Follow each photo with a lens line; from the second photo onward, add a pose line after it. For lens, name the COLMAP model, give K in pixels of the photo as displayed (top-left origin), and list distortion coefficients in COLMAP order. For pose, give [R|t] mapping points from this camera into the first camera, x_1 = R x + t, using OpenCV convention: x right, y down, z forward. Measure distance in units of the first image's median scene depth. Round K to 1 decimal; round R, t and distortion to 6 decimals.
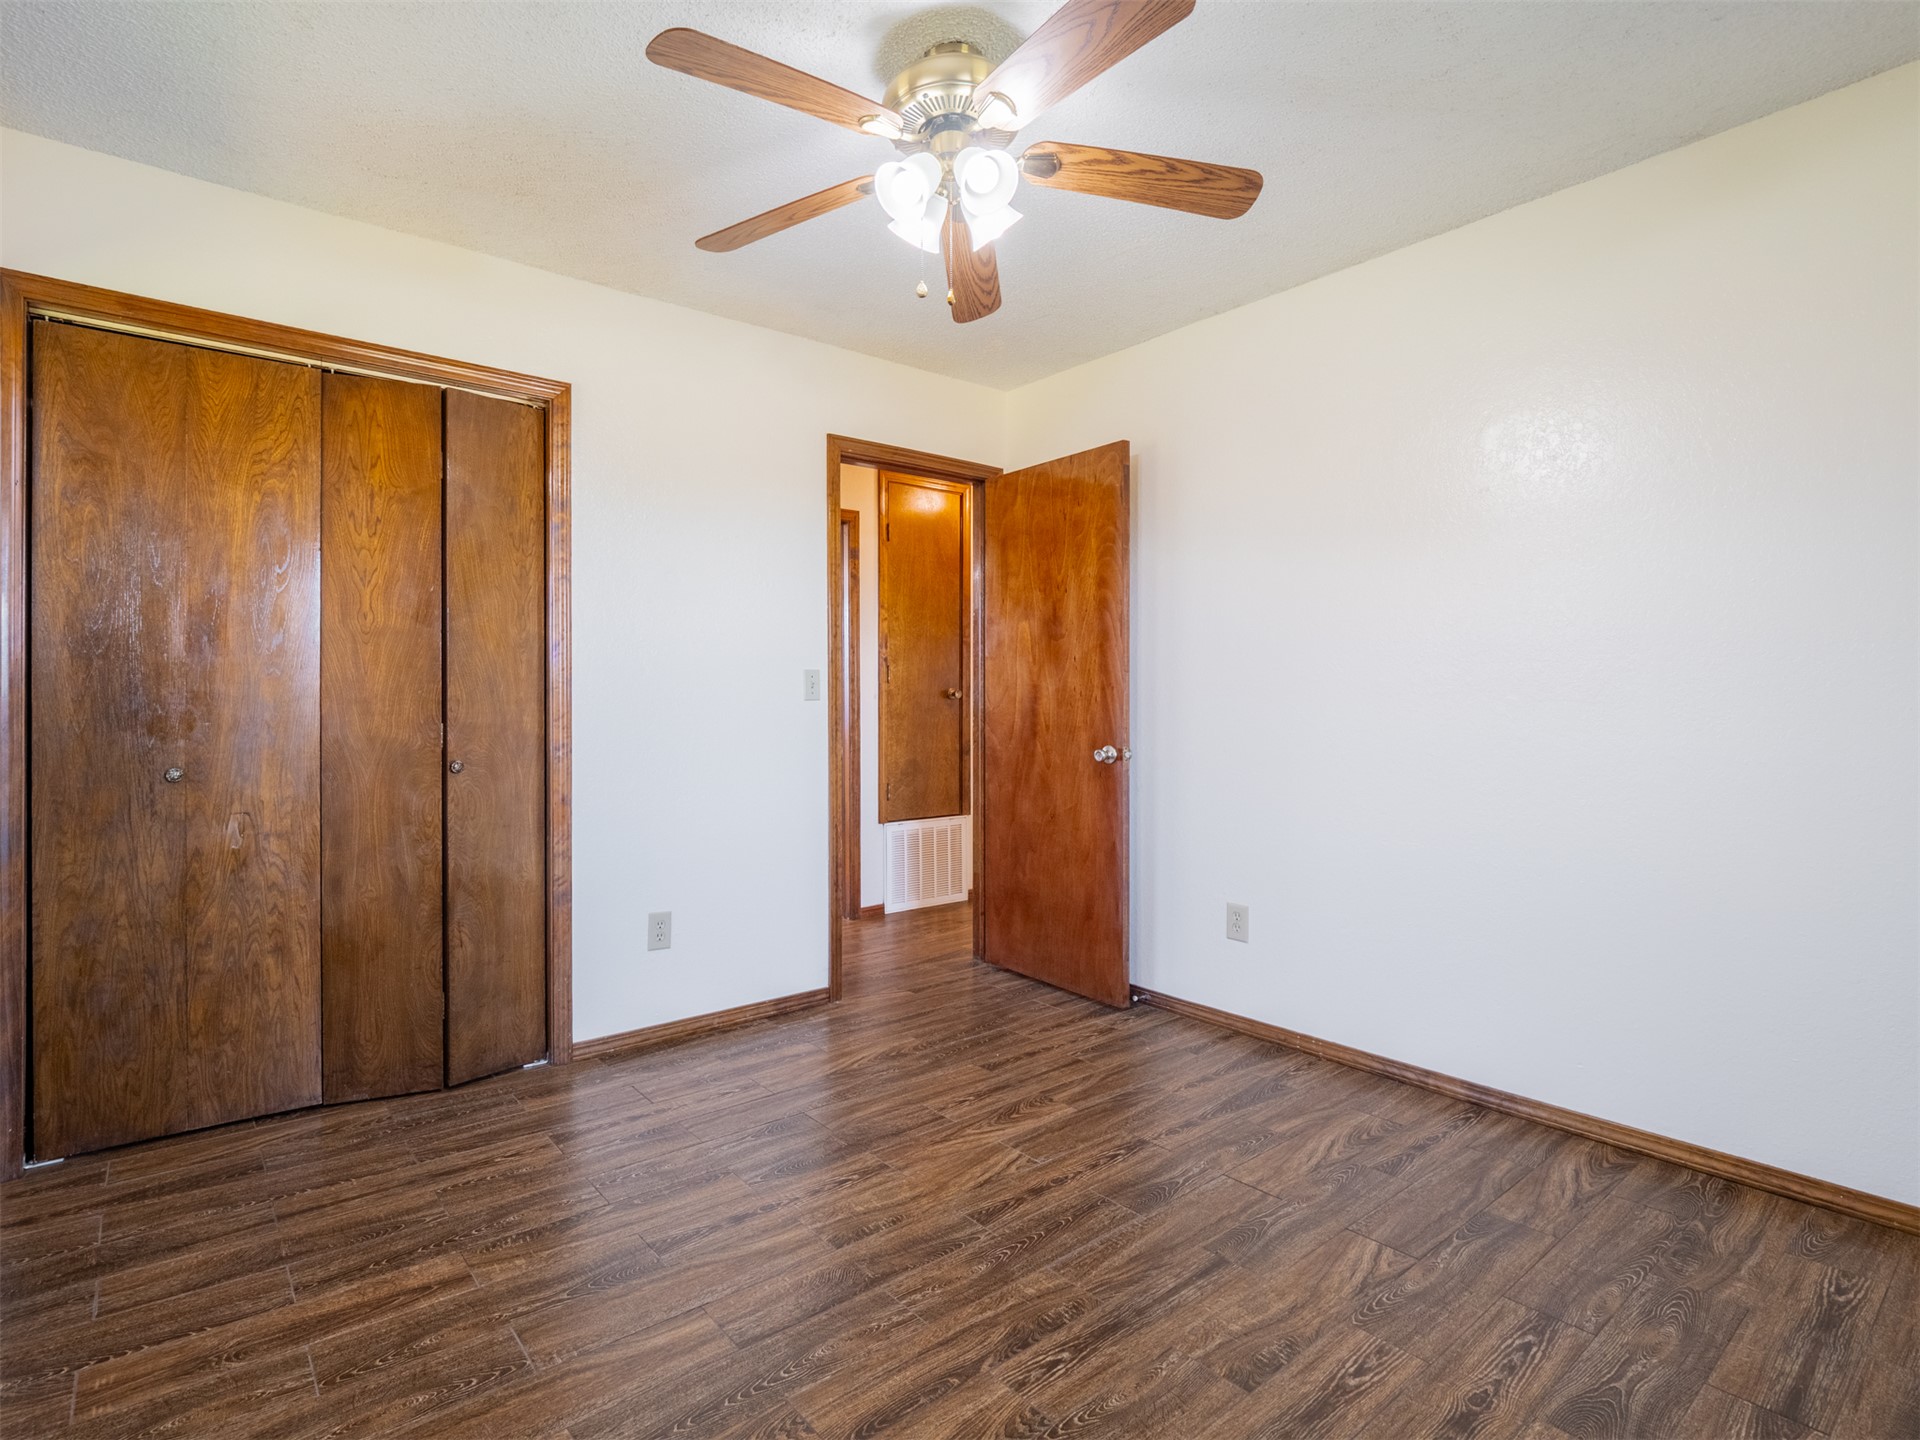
lens RADIAL K [[974.2, 0, 899.7], [0, 974.2, 704.4], [0, 0, 1]] dist [0.001027, -0.013125]
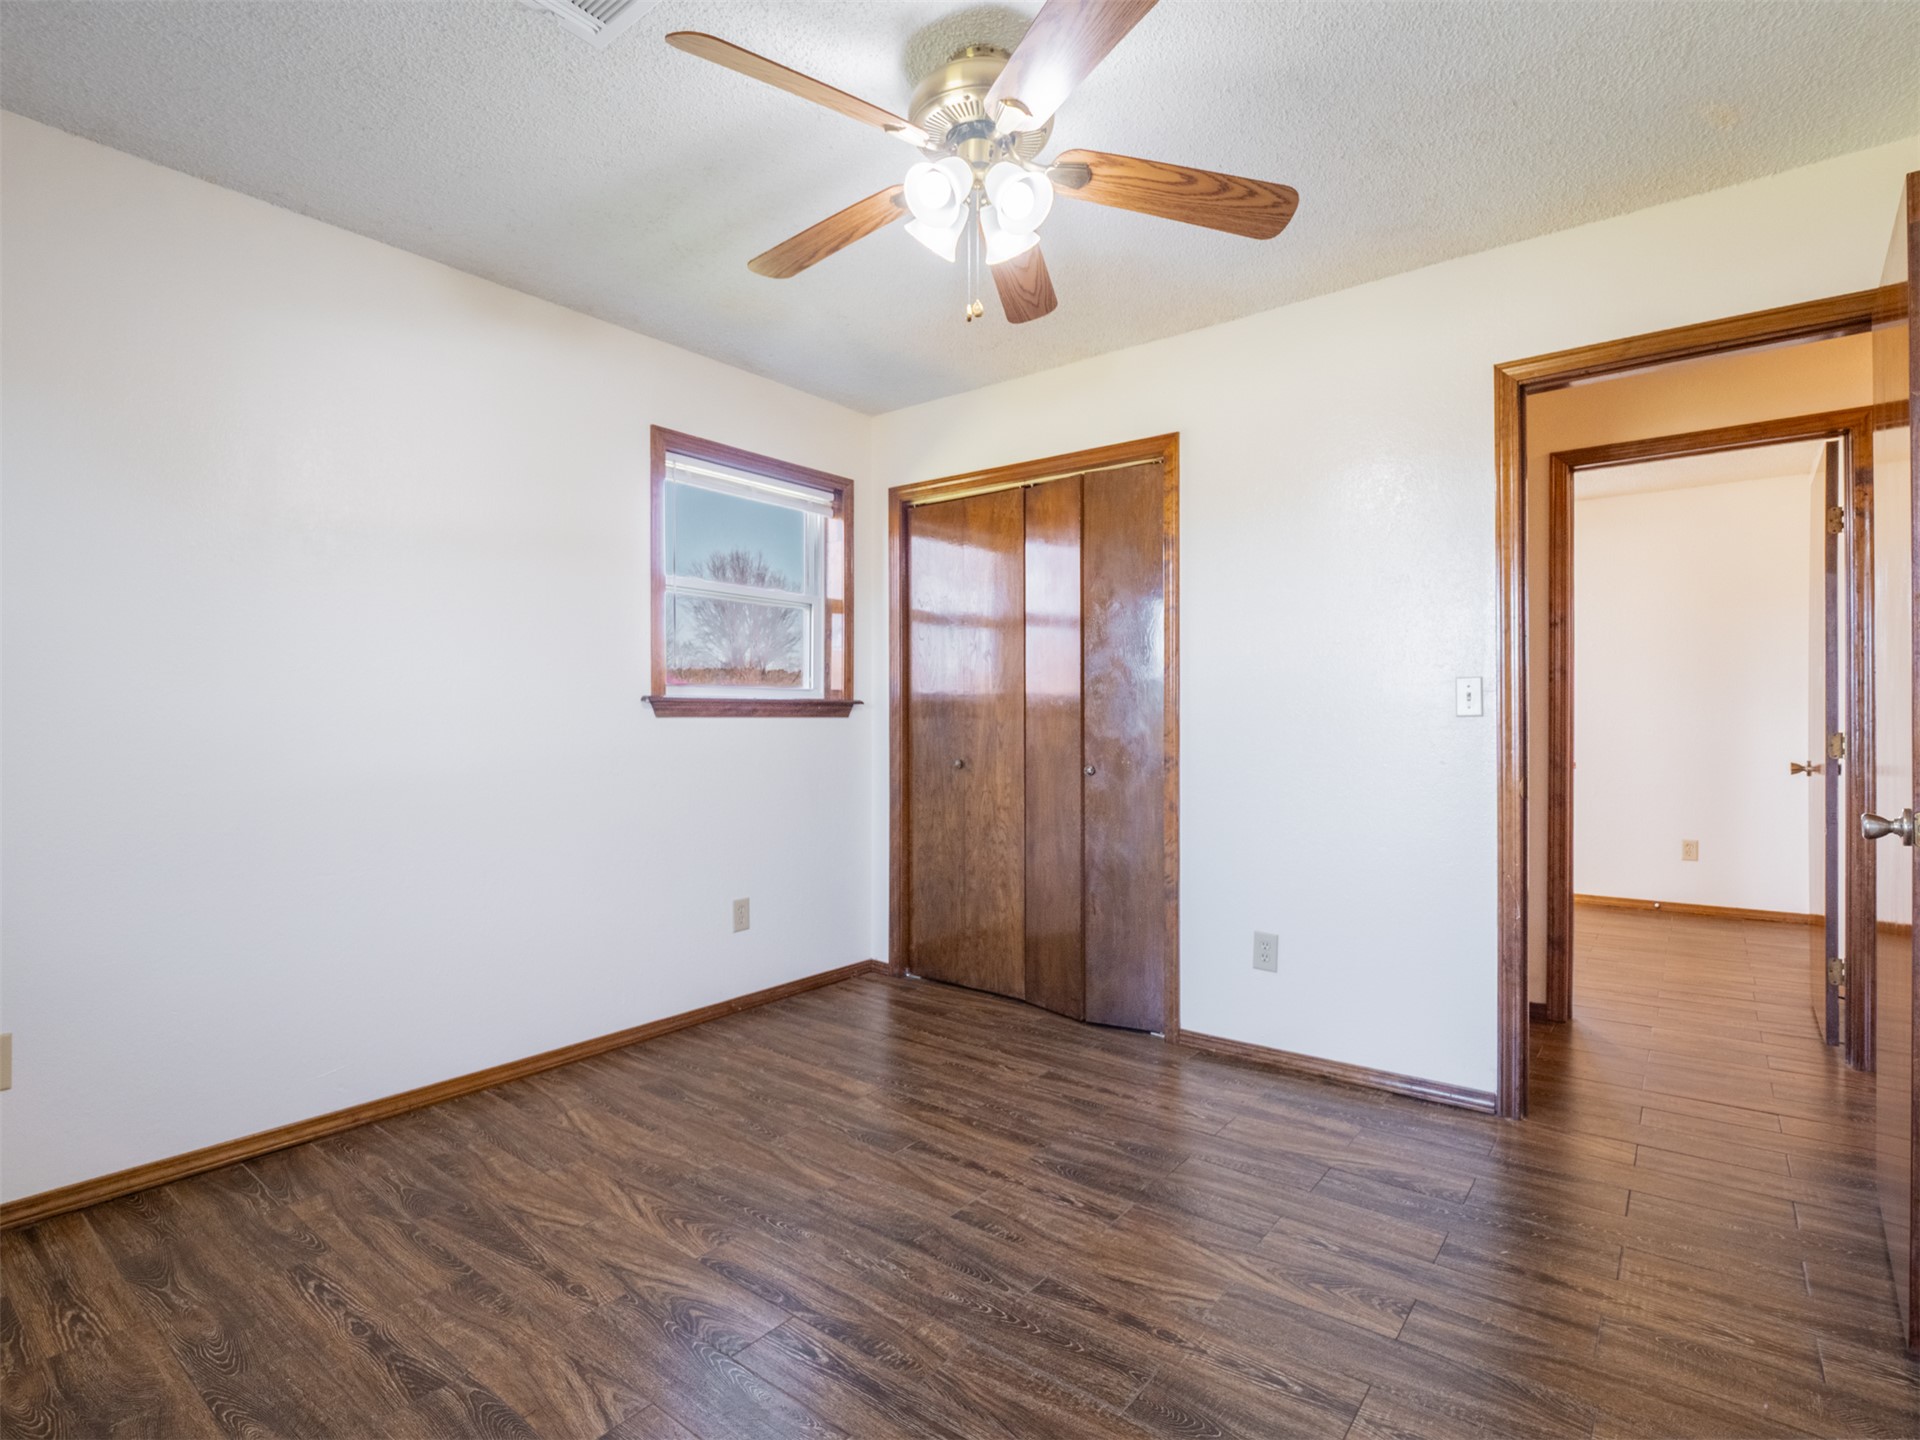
lens RADIAL K [[950.7, 0, 960.0], [0, 950.7, 720.0], [0, 0, 1]] dist [-0.014278, 0.000407]
pose [[0.244718, 0.000913, -0.969594, 0.909711], [-0.002771, 0.999996, 0.000242, -0.001366], [0.969590, 0.002627, 0.244720, 0.698421]]
